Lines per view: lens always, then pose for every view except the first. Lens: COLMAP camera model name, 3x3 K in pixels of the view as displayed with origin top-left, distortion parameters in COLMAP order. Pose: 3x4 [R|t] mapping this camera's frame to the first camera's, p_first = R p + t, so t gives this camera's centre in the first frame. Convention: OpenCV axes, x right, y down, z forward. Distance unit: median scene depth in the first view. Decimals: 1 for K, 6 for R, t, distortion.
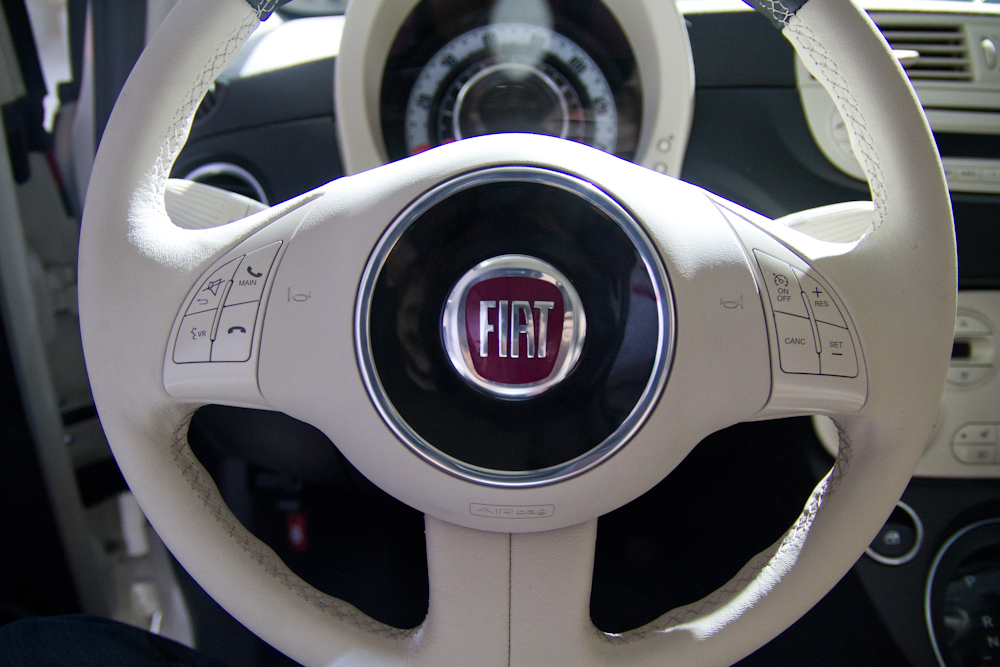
lens RADIAL K [[788.8, 0, 500.0], [0, 788.8, 333.5], [0, 0, 1]] dist [-0.057161, 0.002244]
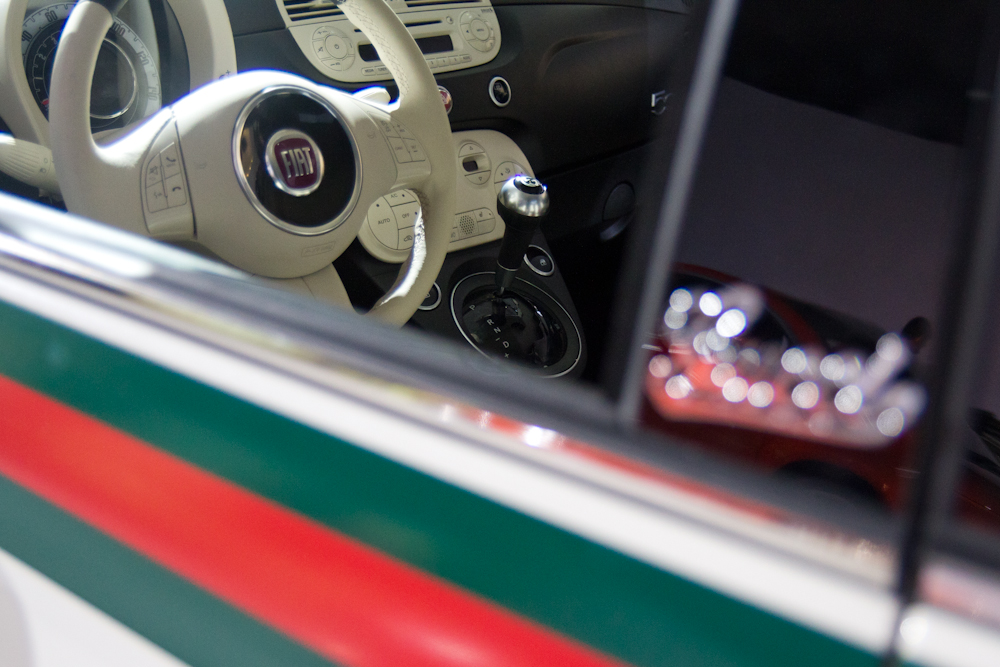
lens RADIAL K [[1436.3, 0, 500.0], [0, 1436.3, 333.5], [0, 0, 1]] dist [0.003324, 0.009655]
pose [[0.711670, -0.243925, 0.658807, -2.141137], [0.286696, 0.956982, 0.044624, 0.398283], [-0.641351, 0.157119, 0.750988, -2.055858]]
